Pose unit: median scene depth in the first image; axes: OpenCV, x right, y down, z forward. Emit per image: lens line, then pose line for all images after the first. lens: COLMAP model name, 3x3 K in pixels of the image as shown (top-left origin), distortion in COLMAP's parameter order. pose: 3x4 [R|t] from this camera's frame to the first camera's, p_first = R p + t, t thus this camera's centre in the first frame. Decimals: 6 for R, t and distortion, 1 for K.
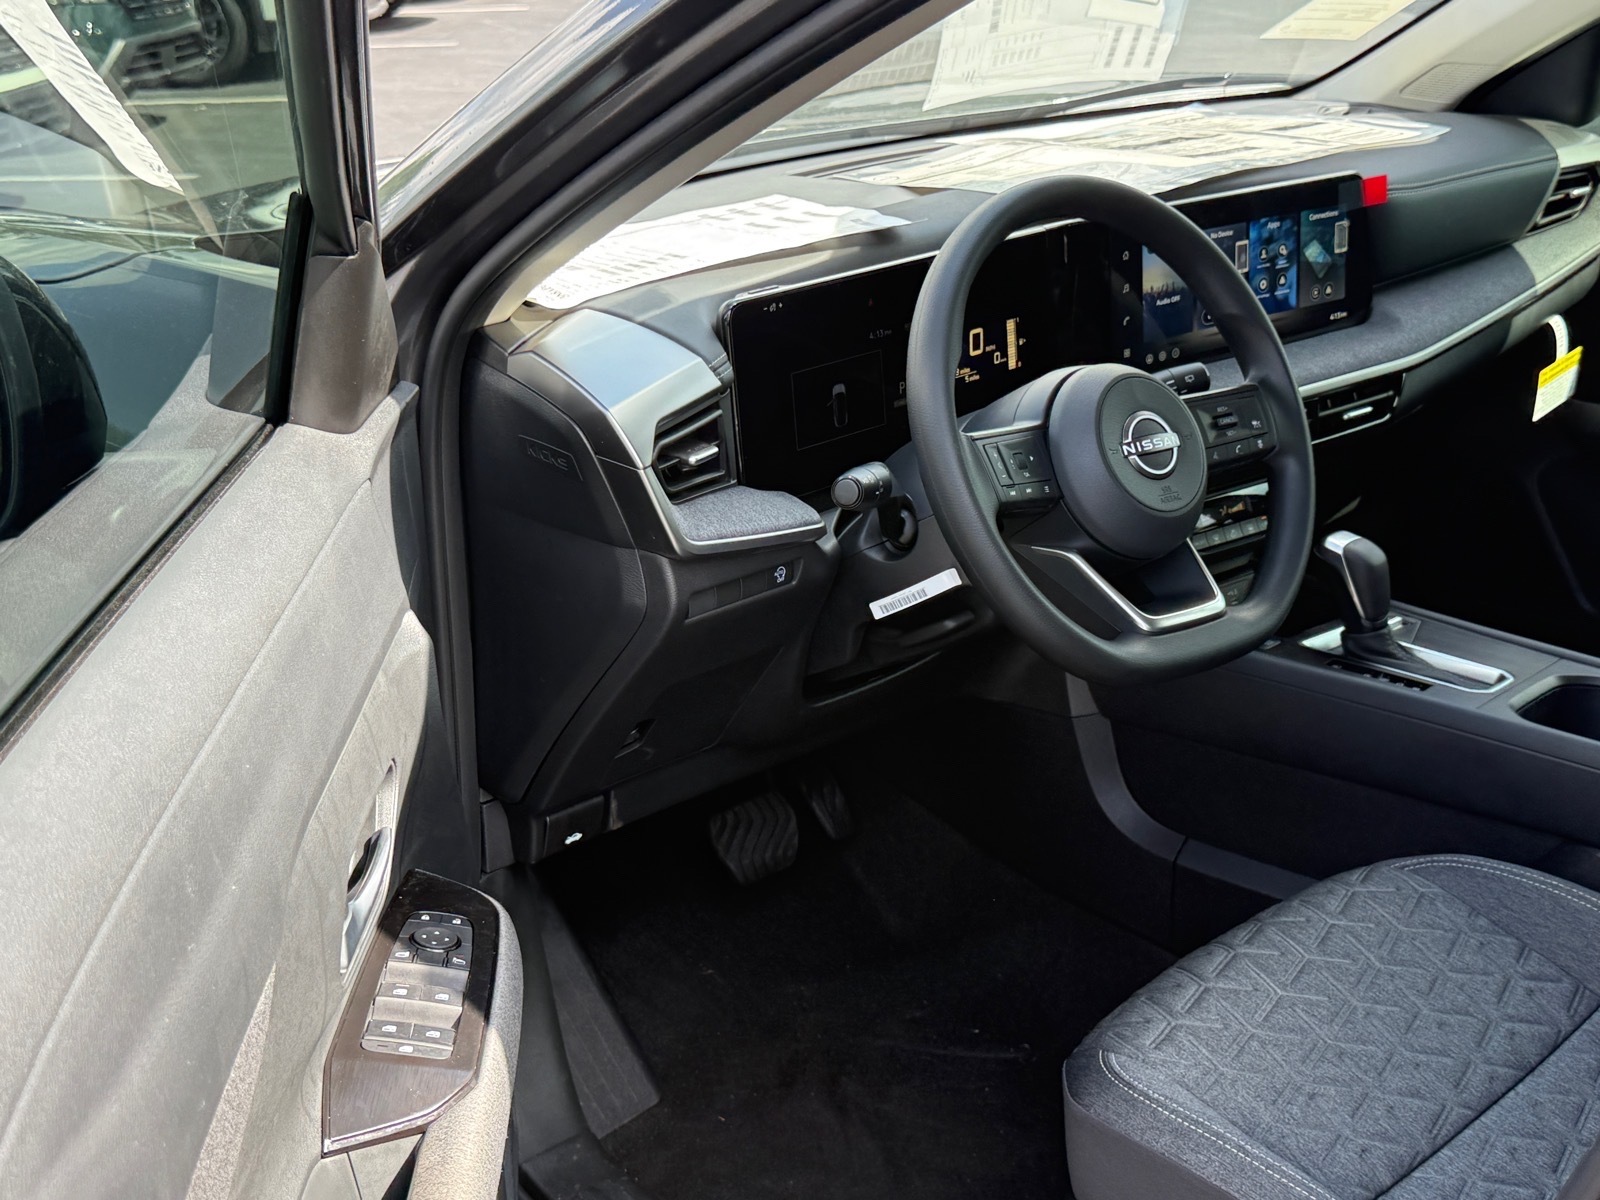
lens RADIAL K [[1911.4, 0, 800.0], [0, 1911.4, 600.0], [0, 0, 1]] dist [0.187667, -0.437319]
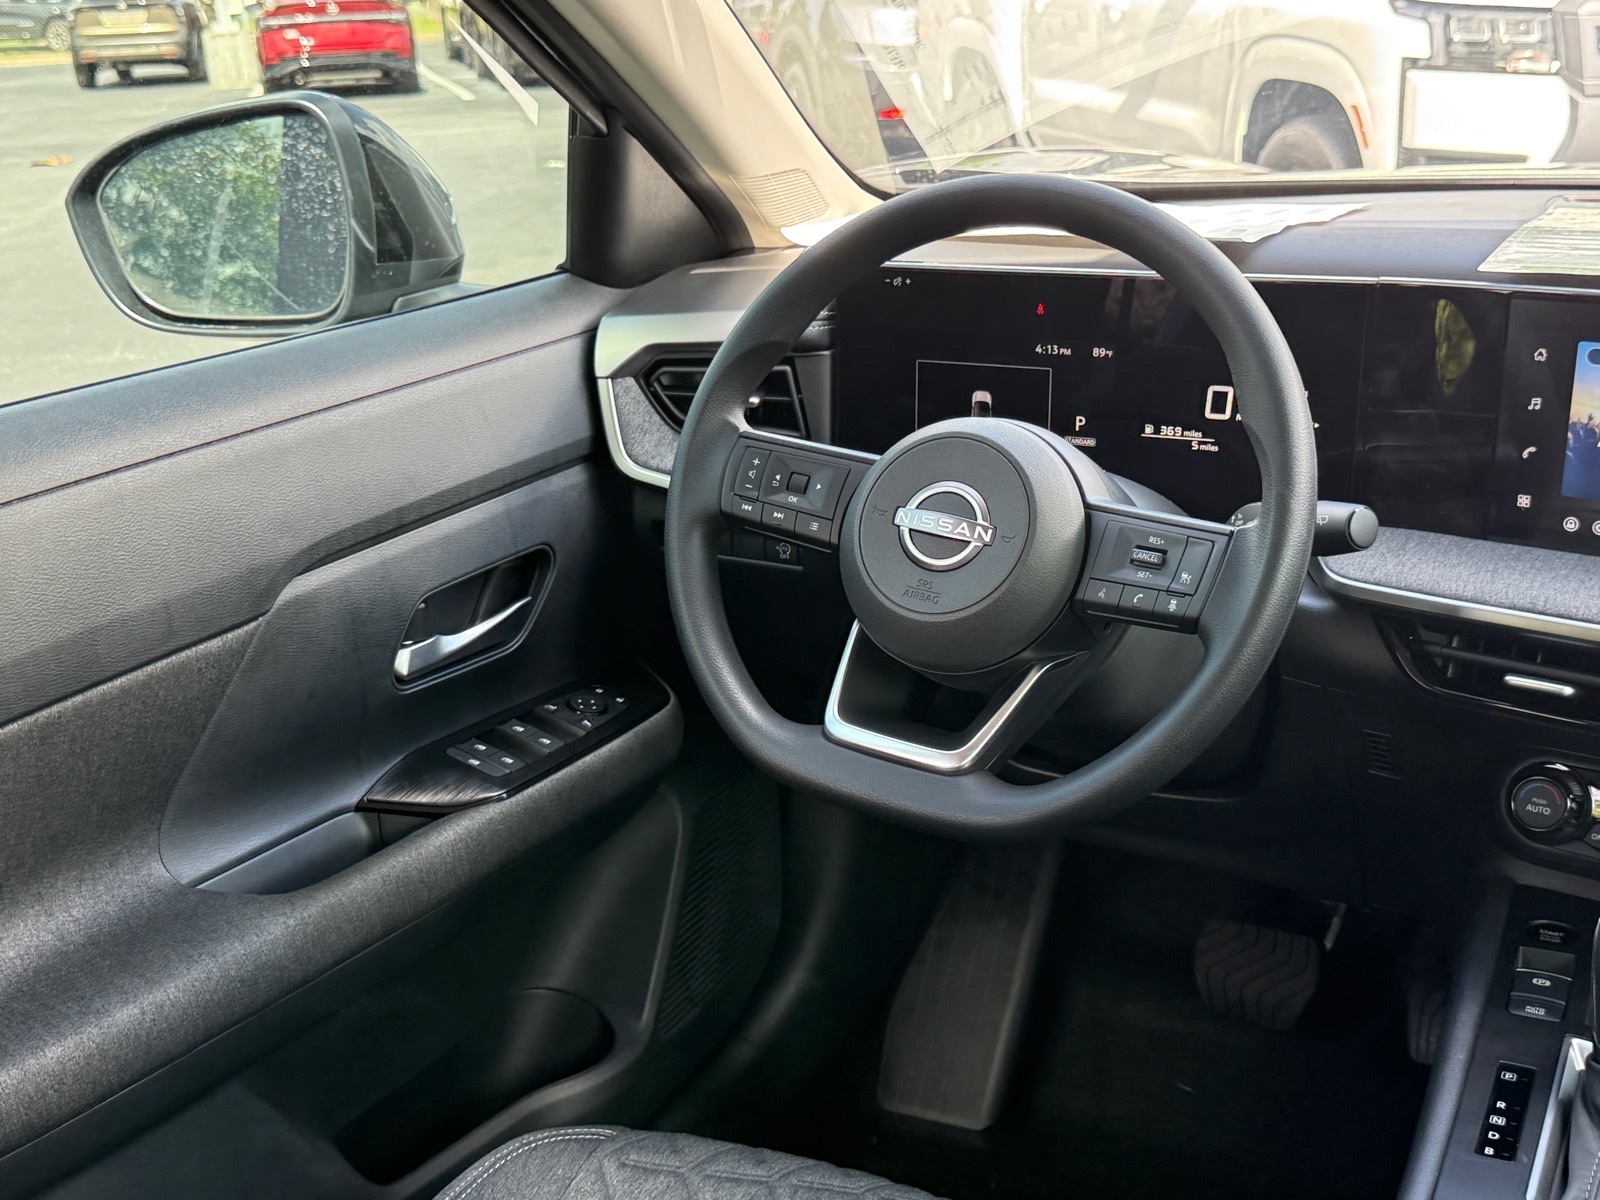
lens RADIAL K [[1916.9, 0, 800.0], [0, 1916.9, 600.0], [0, 0, 1]] dist [0.172150, -0.498895]
pose [[0.324909, 0.315718, -0.891491, 0.745741], [-0.317162, 0.924421, 0.211789, -0.171925], [0.890978, 0.213935, 0.400486, 0.564241]]
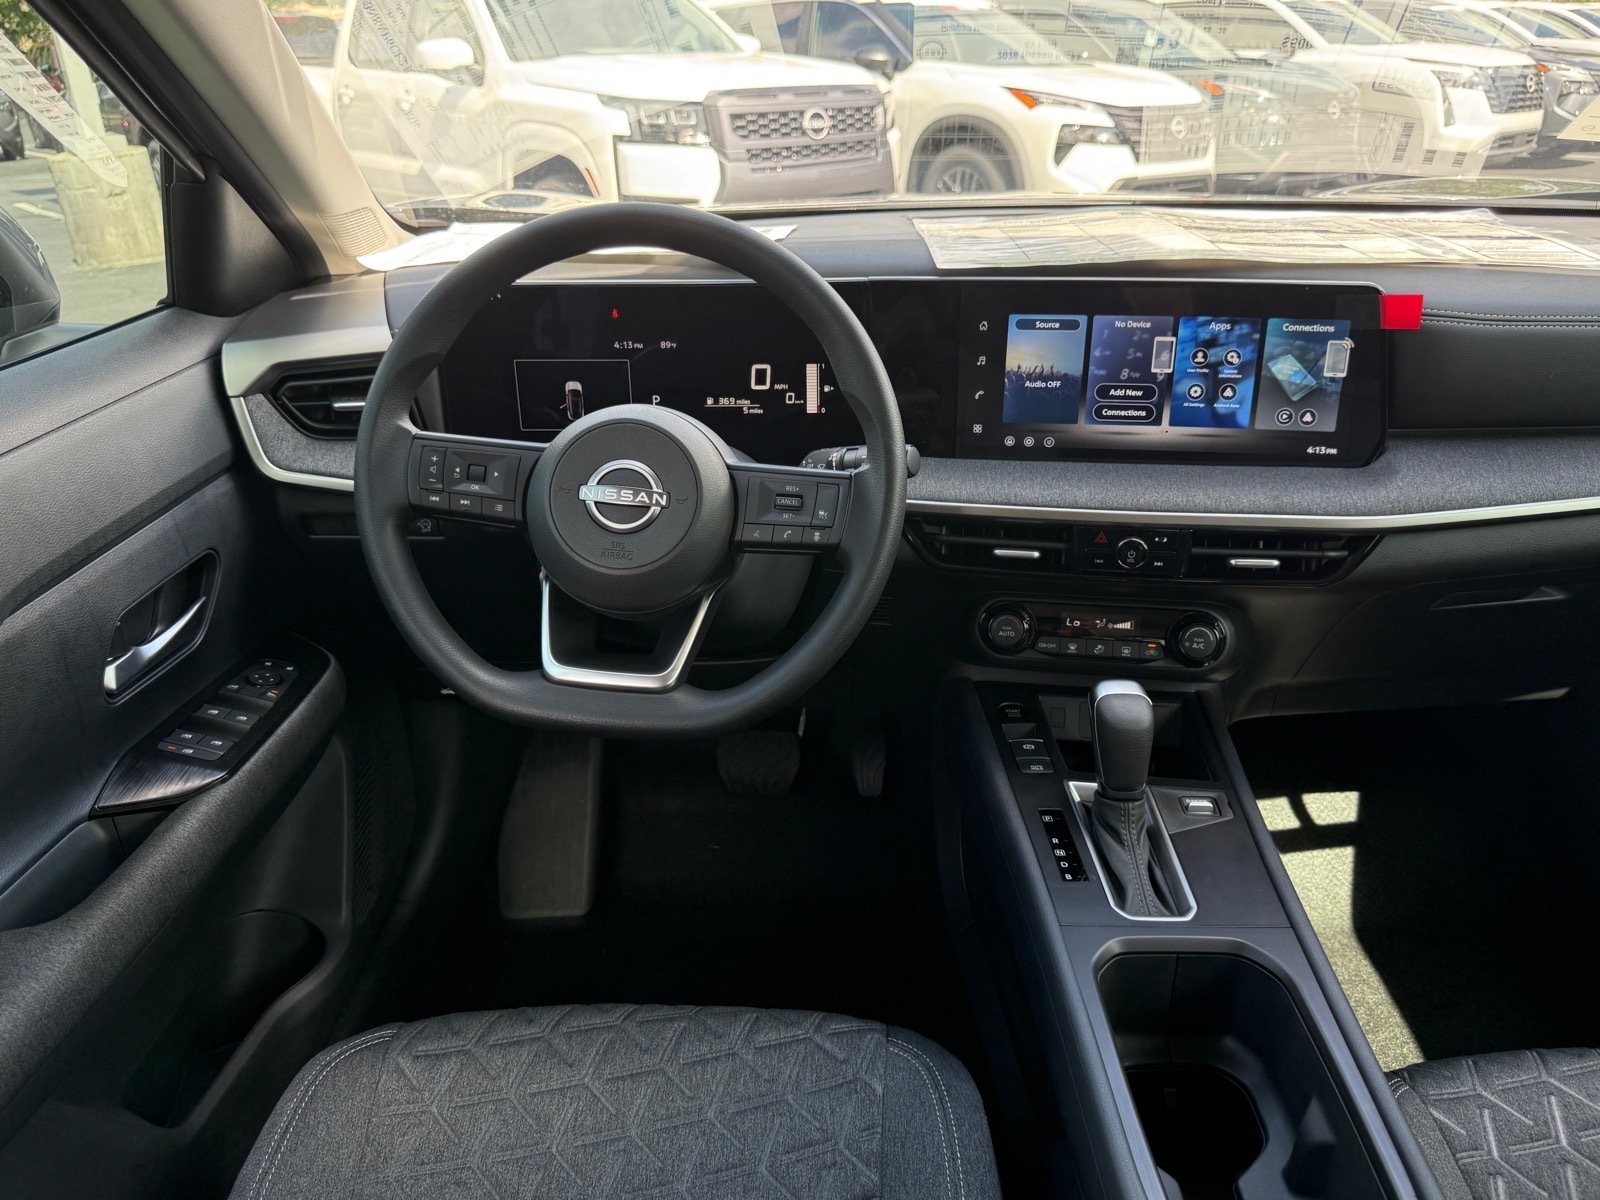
lens RADIAL K [[1209.4, 0, 800.0], [0, 1209.4, 600.0], [0, 0, 1]] dist [0.144374, -0.318722]
pose [[0.715528, 0.302849, -0.629526, 0.554881], [-0.259681, 0.951878, 0.162768, -0.132388], [0.648526, 0.047011, 0.759740, 0.525142]]
